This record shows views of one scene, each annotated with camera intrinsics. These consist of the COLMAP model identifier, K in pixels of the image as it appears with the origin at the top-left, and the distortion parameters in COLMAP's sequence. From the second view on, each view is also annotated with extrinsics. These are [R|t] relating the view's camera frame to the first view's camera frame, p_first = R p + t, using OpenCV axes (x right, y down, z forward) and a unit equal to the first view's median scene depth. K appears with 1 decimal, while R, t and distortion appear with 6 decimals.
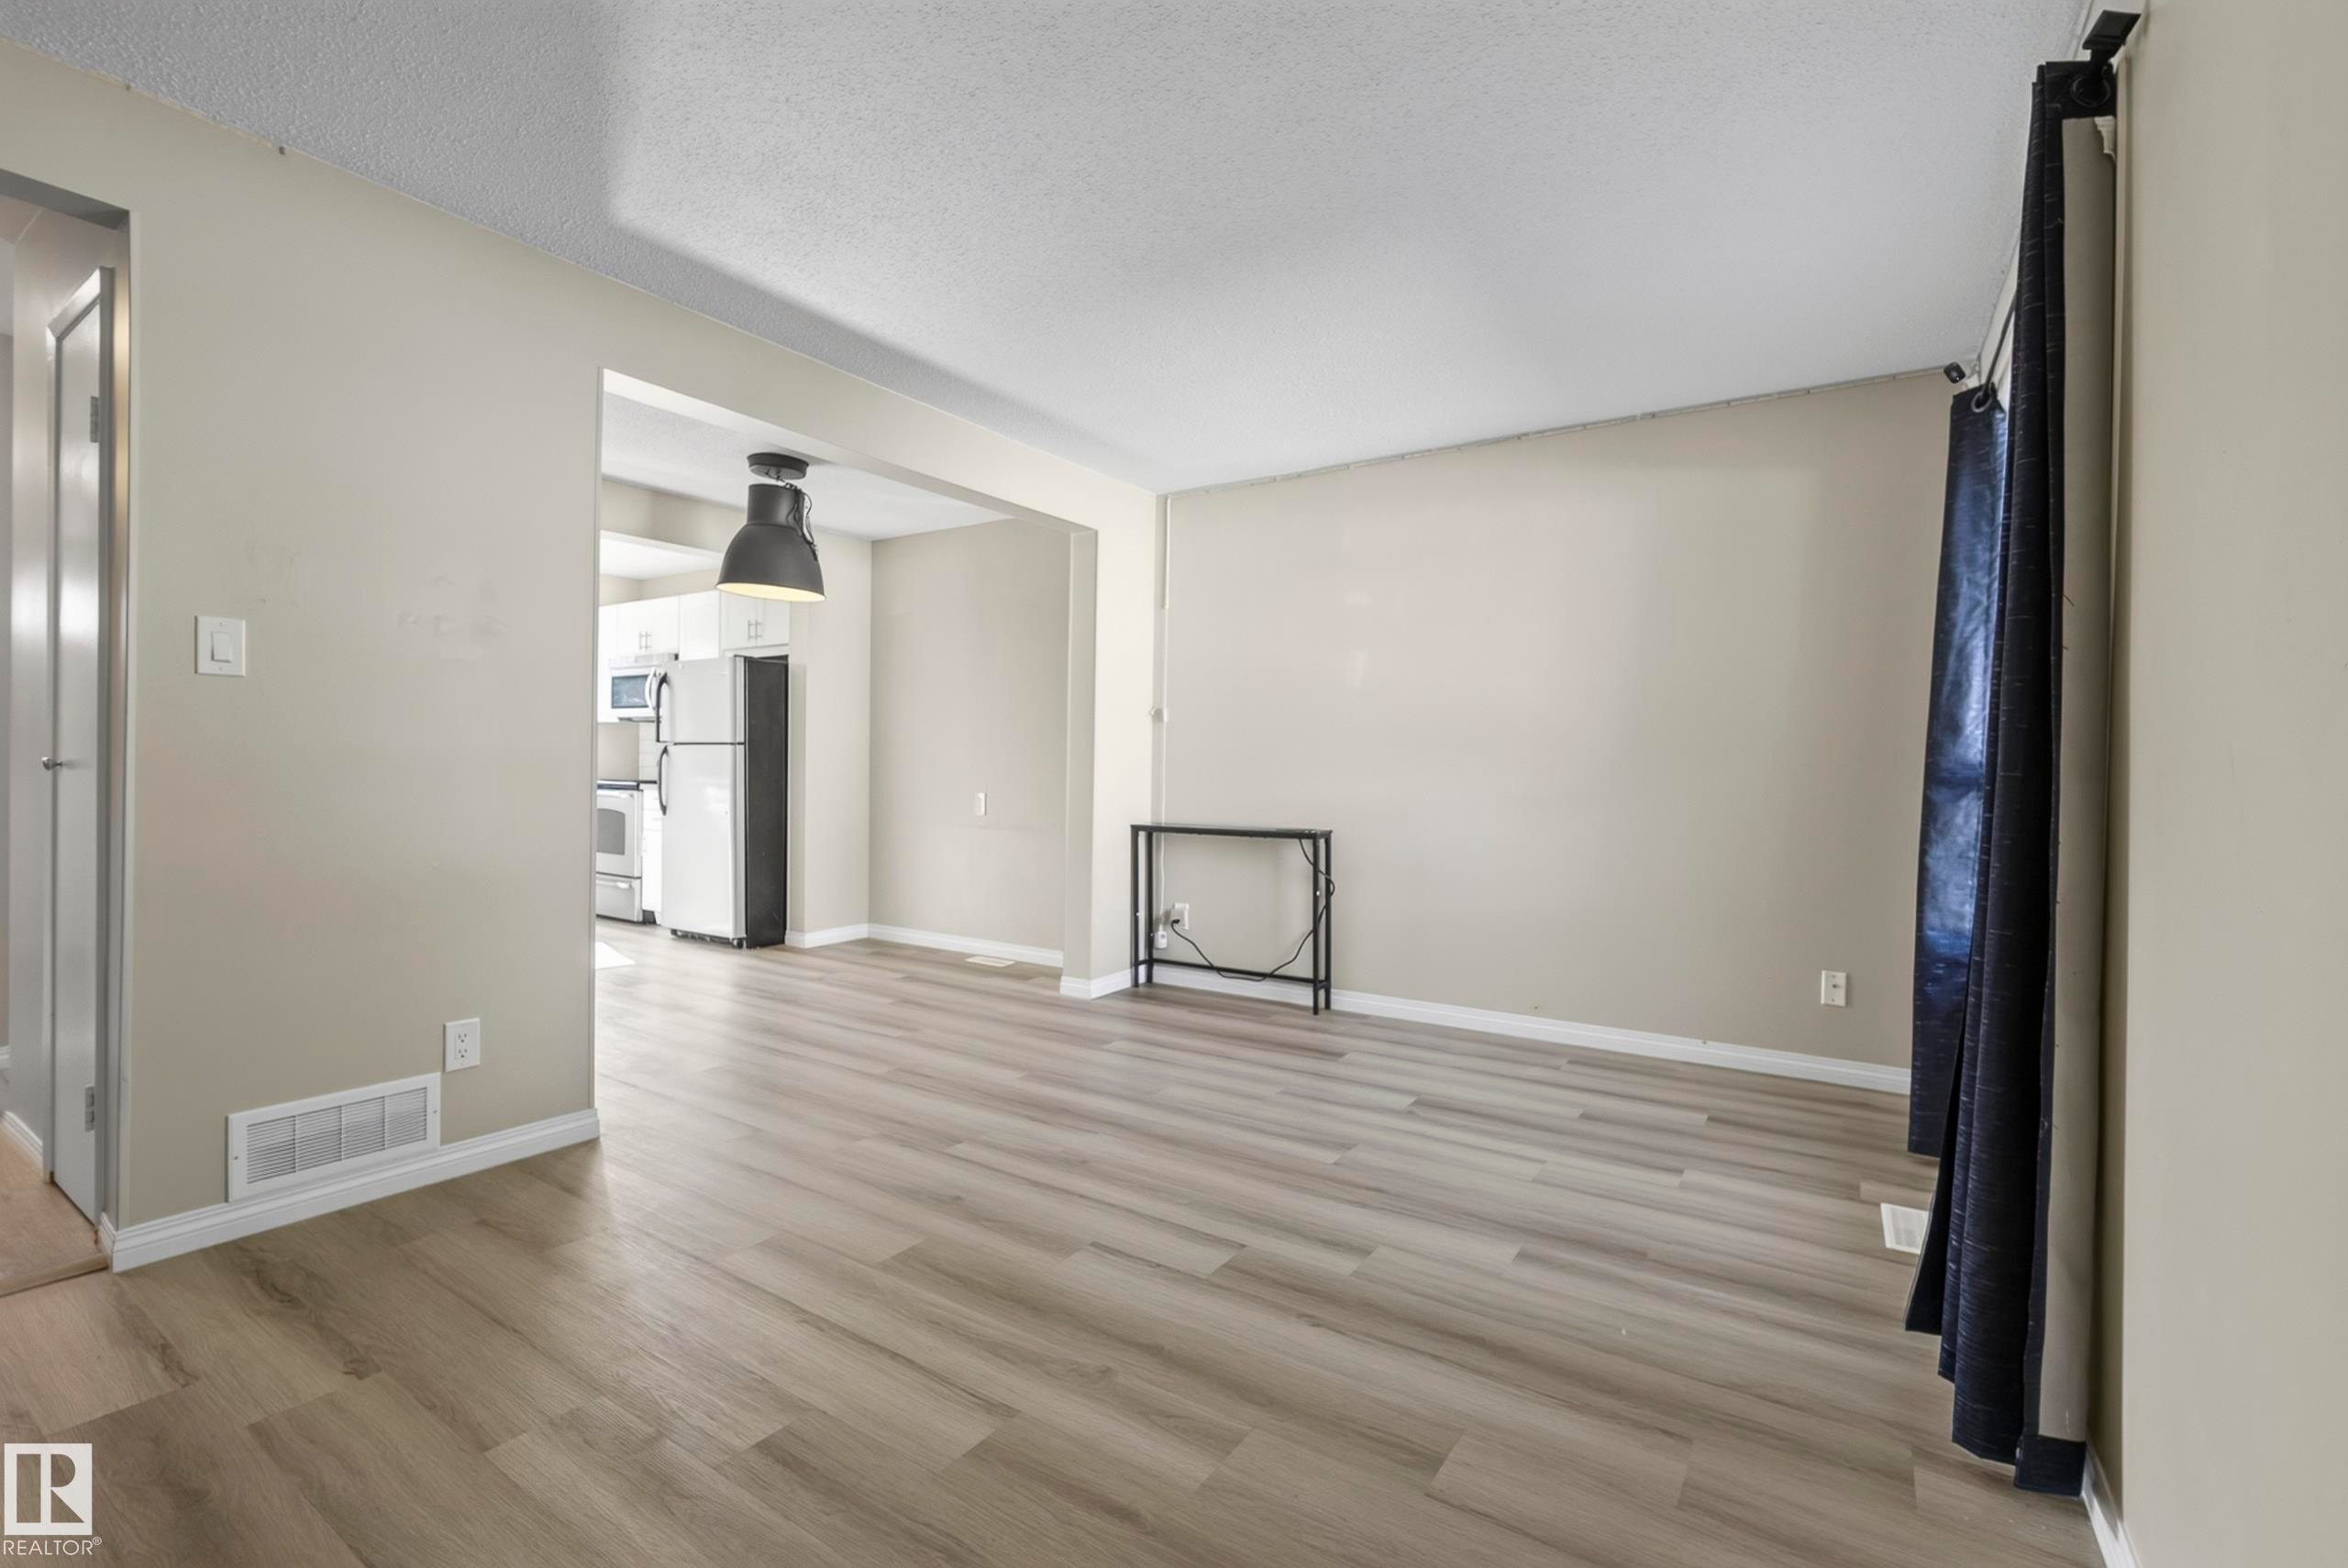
lens RADIAL K [[1025.3, 0, 1171.5], [0, 1025.3, 772.5], [0, 0, 1]] dist [-0.011671, 0.004236]
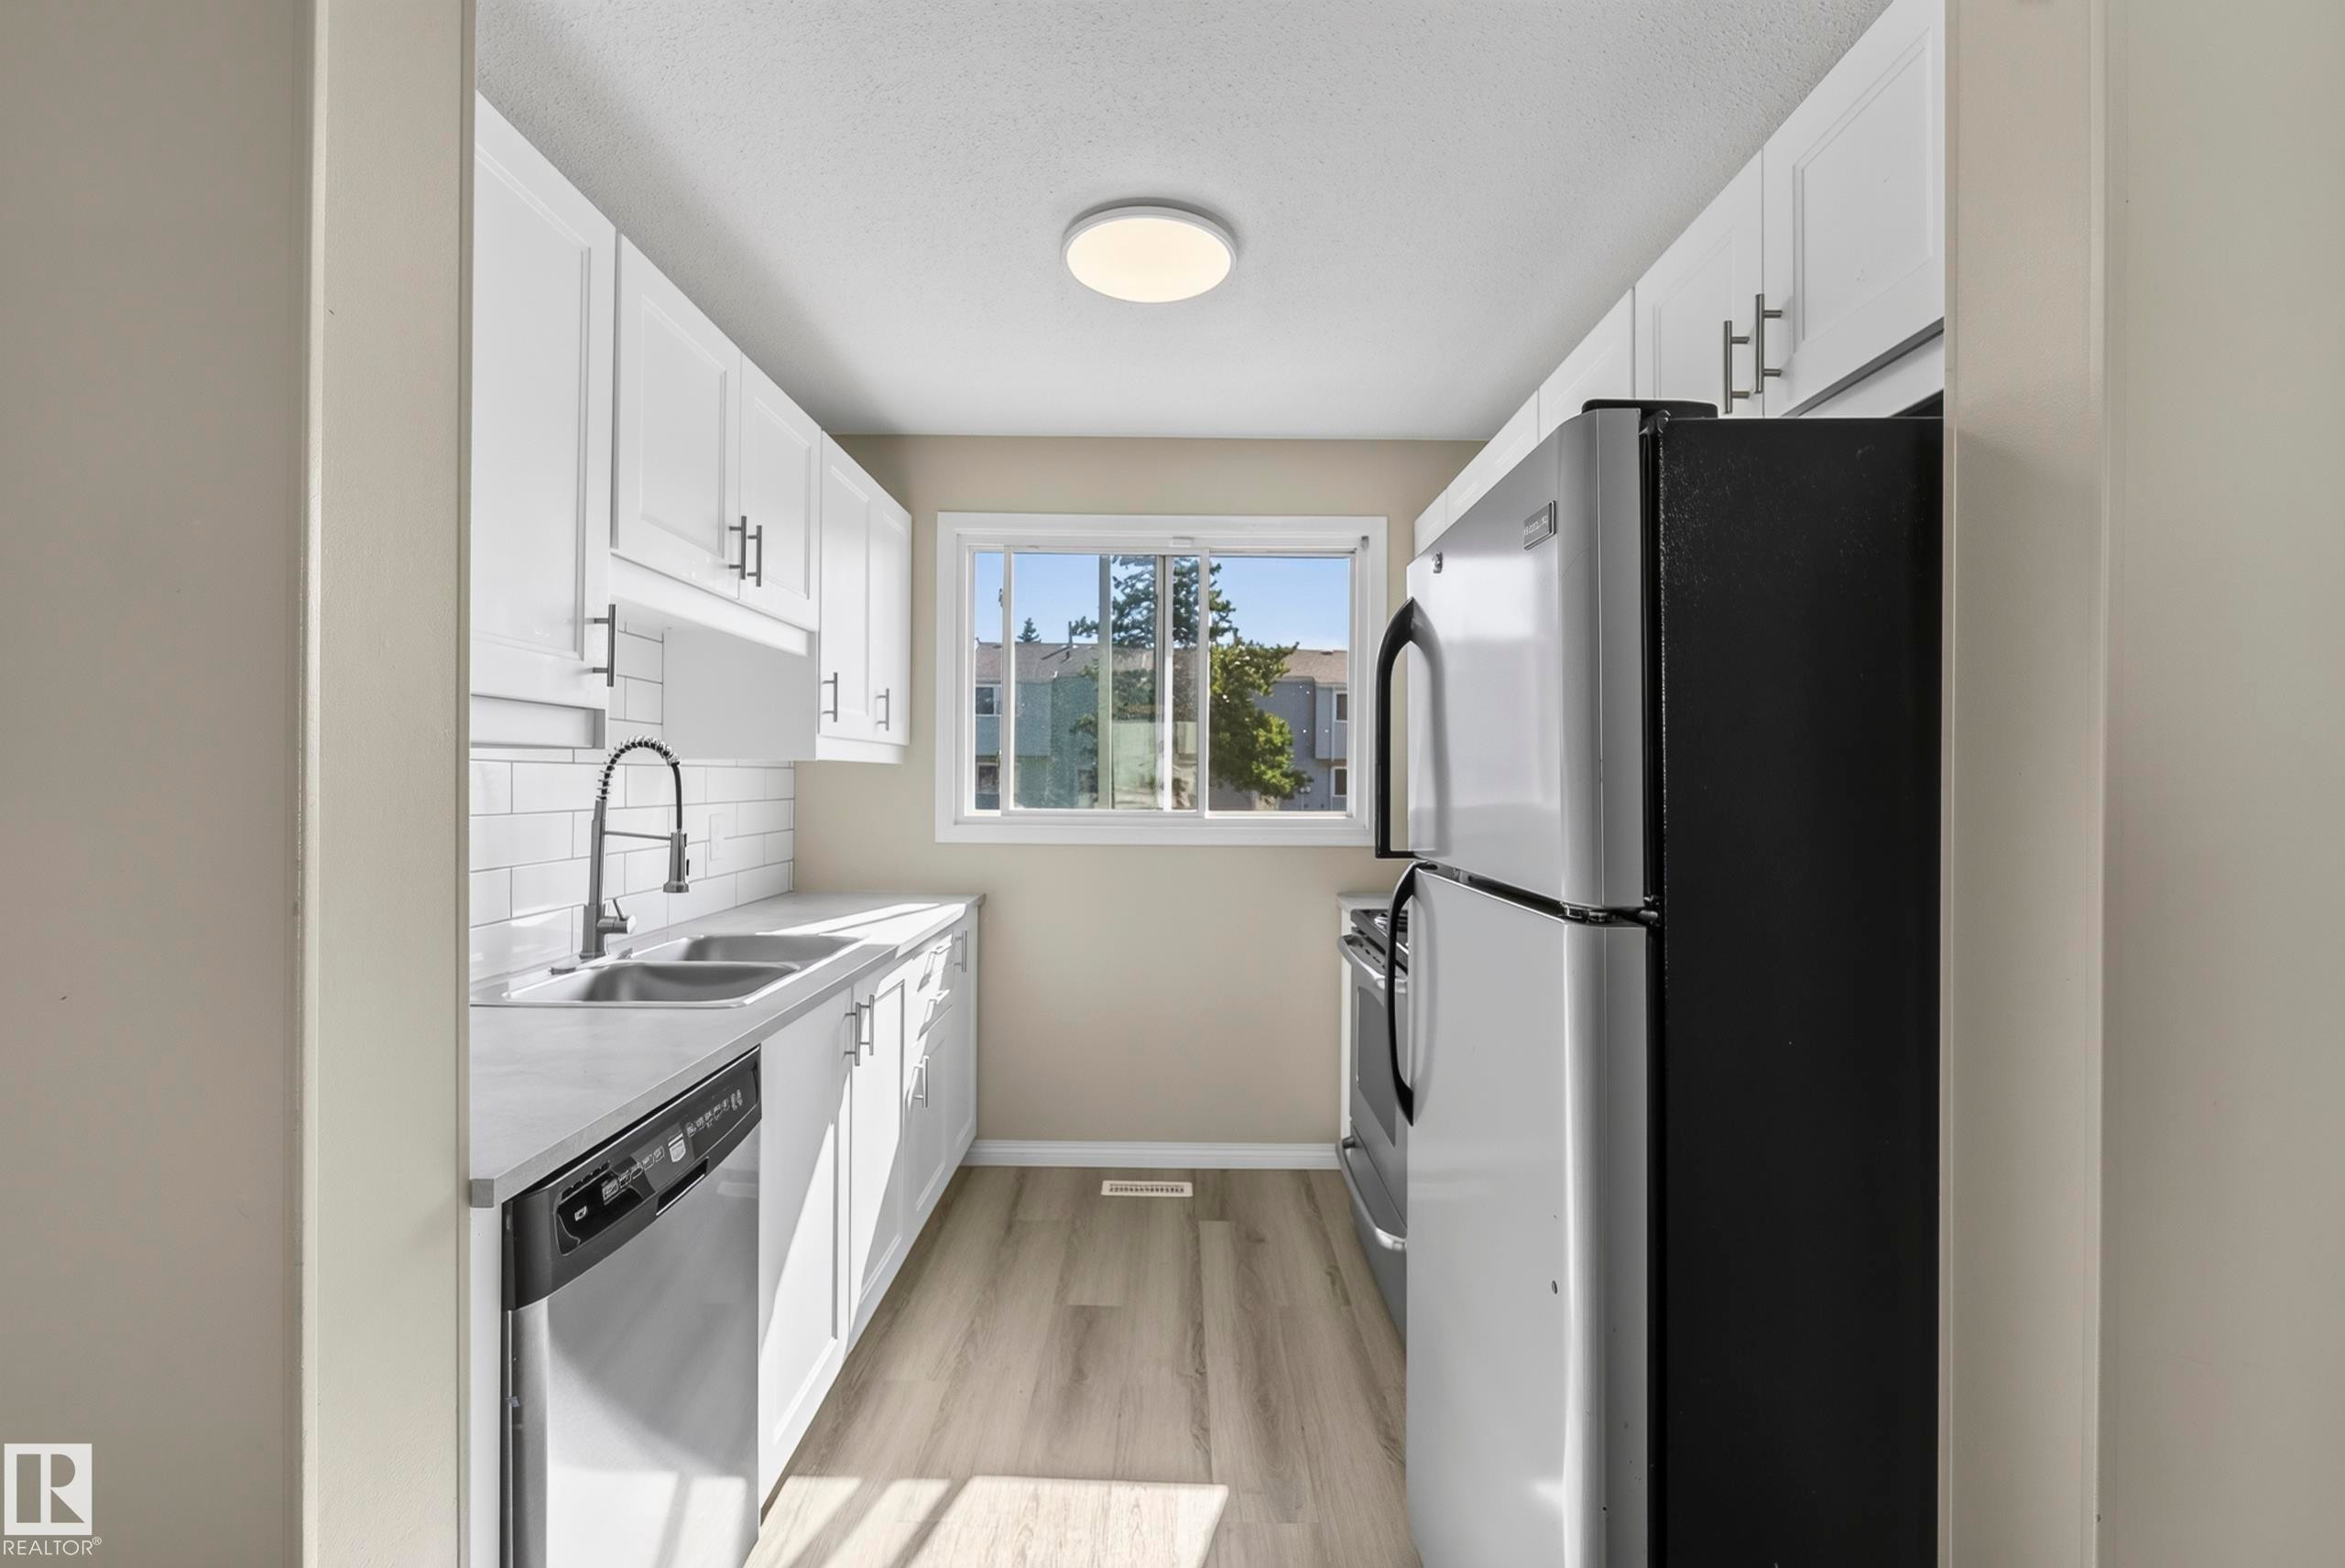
lens RADIAL K [[1024.0, 0, 1180.5], [0, 1024.0, 787.9], [0, 0, 1]] dist [-0.011671, 0.004236]
pose [[0.545216, 0.004410, -0.838284, -0.500717], [-0.009989, 0.999949, -0.001237, -0.078601], [0.838236, 0.009048, 0.545233, 1.333802]]
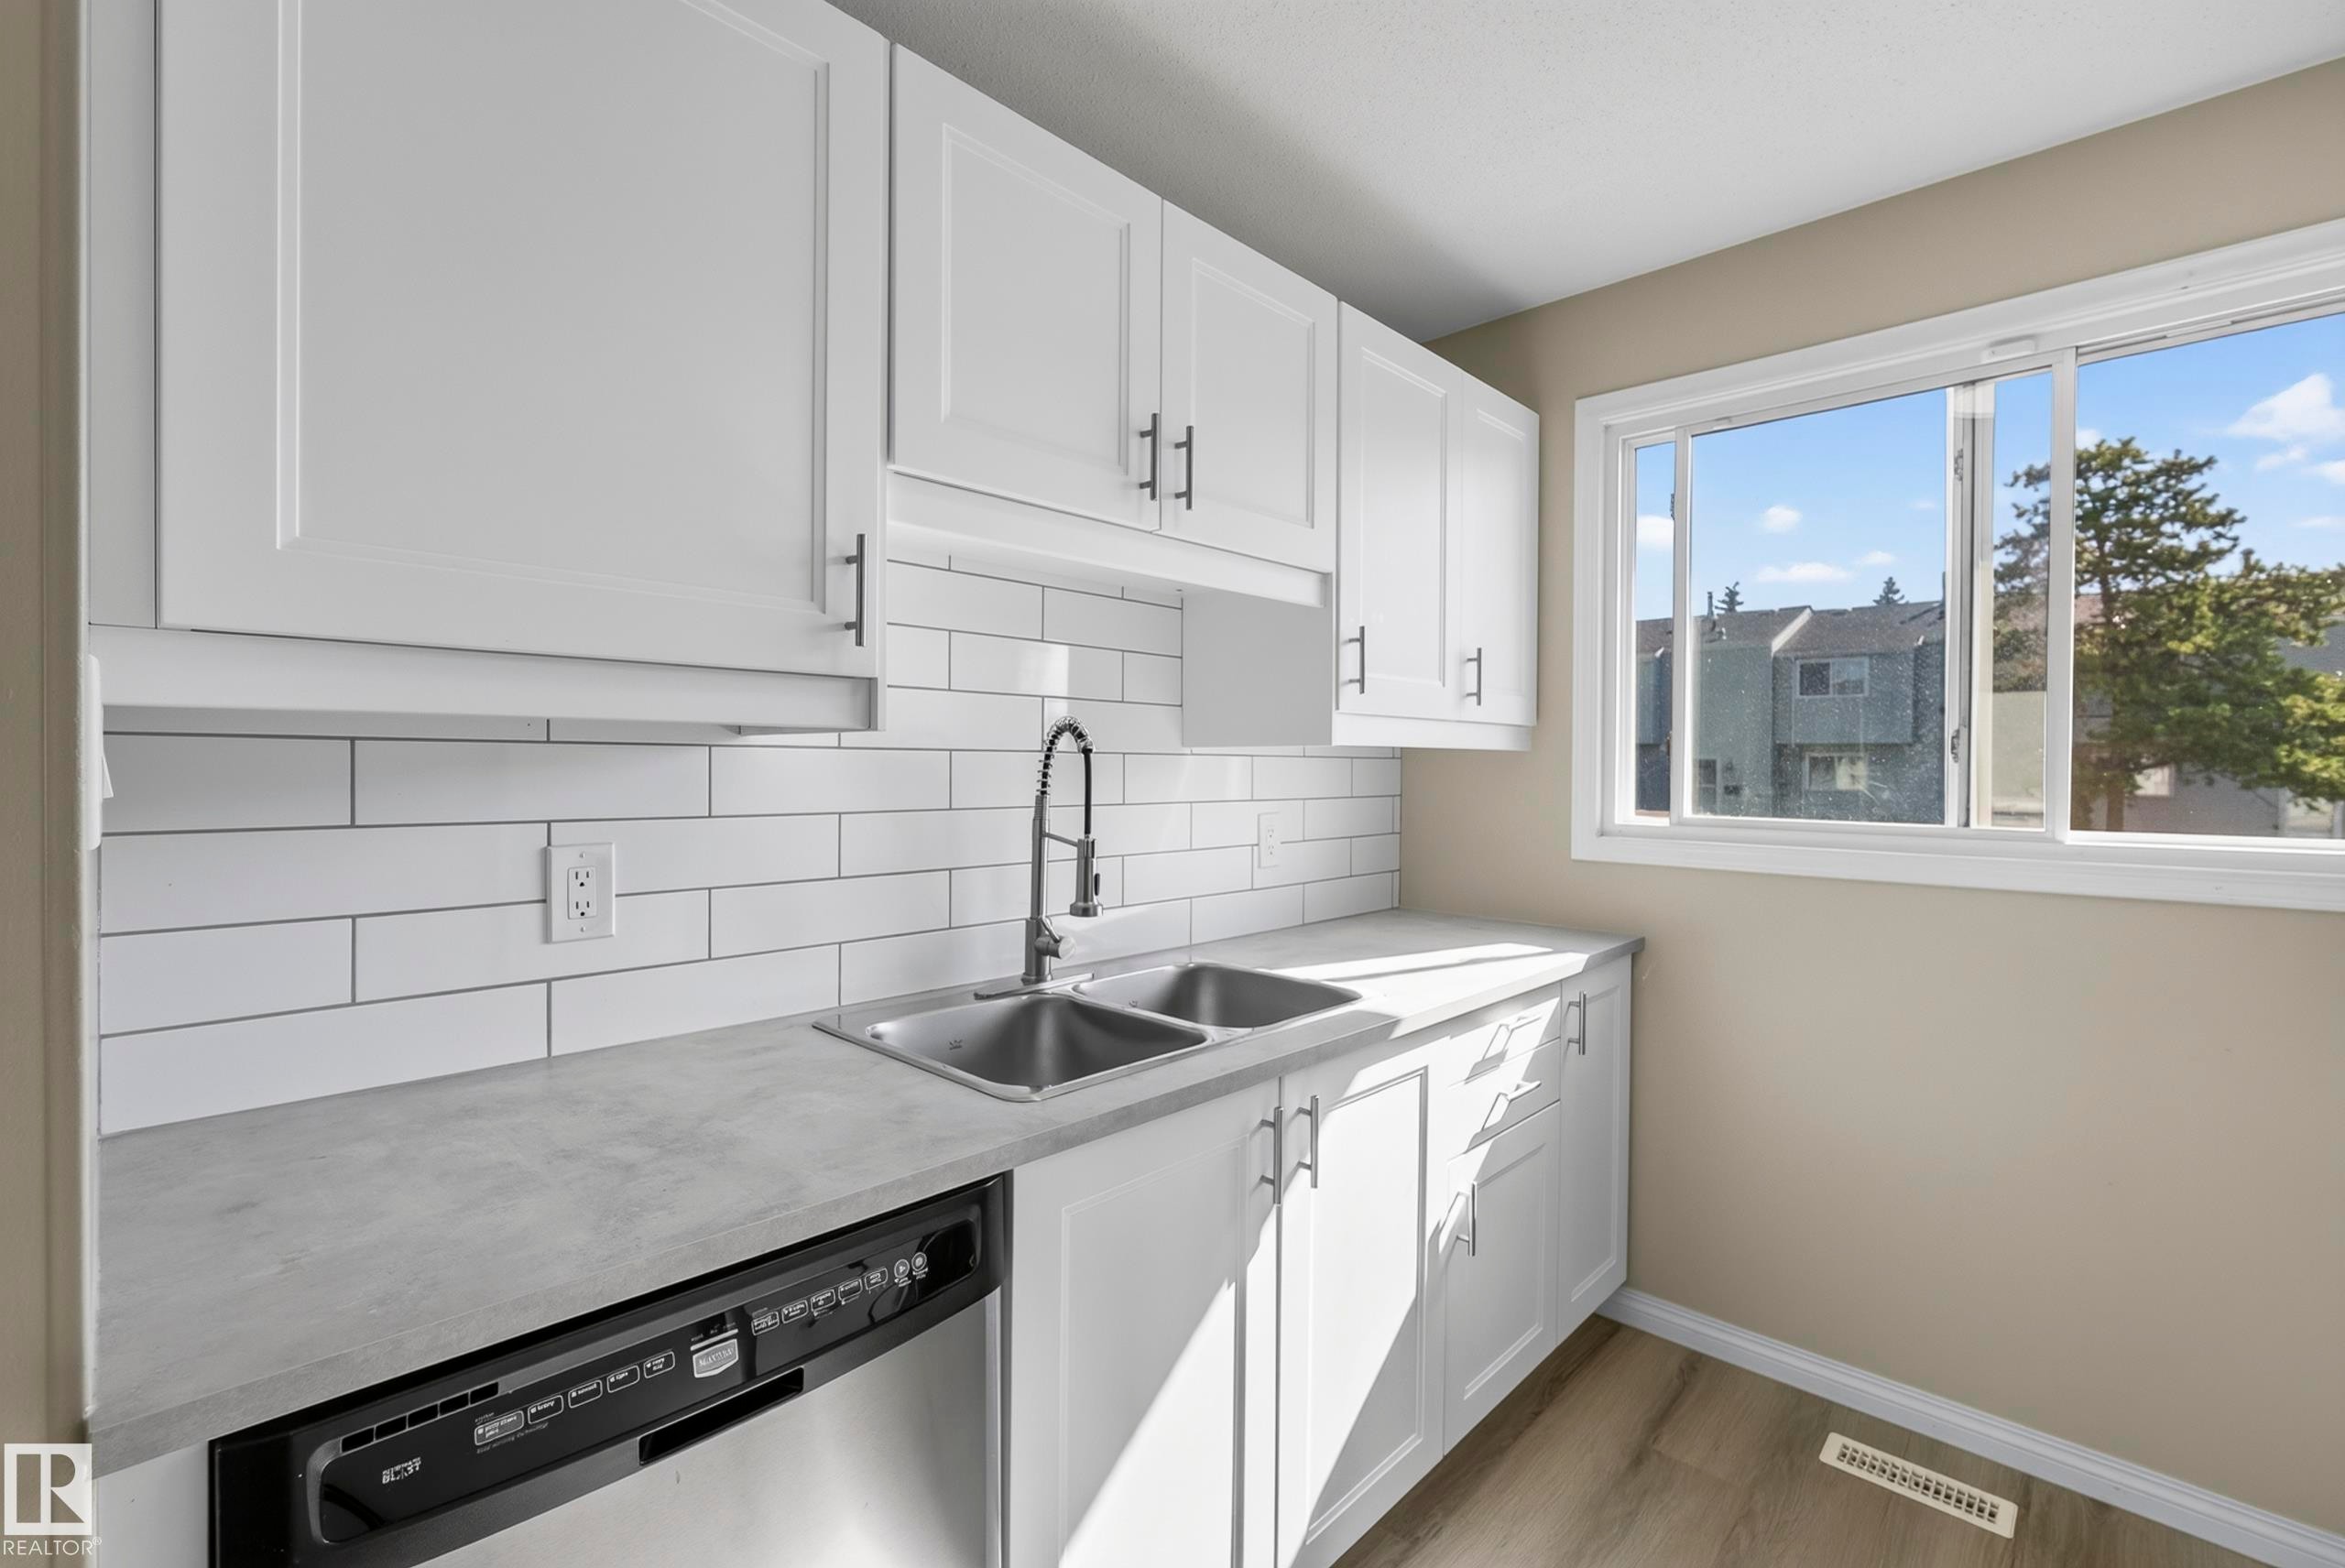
lens RADIAL K [[1024.0, 0, 1168.9], [0, 1024.0, 777.3], [0, 0, 1]] dist [-0.011671, 0.004236]
pose [[-0.185682, 0.004356, -0.982600, -0.691837], [-0.016622, 0.999833, 0.007574, -0.082352], [0.982469, 0.017739, -0.185579, 1.518386]]
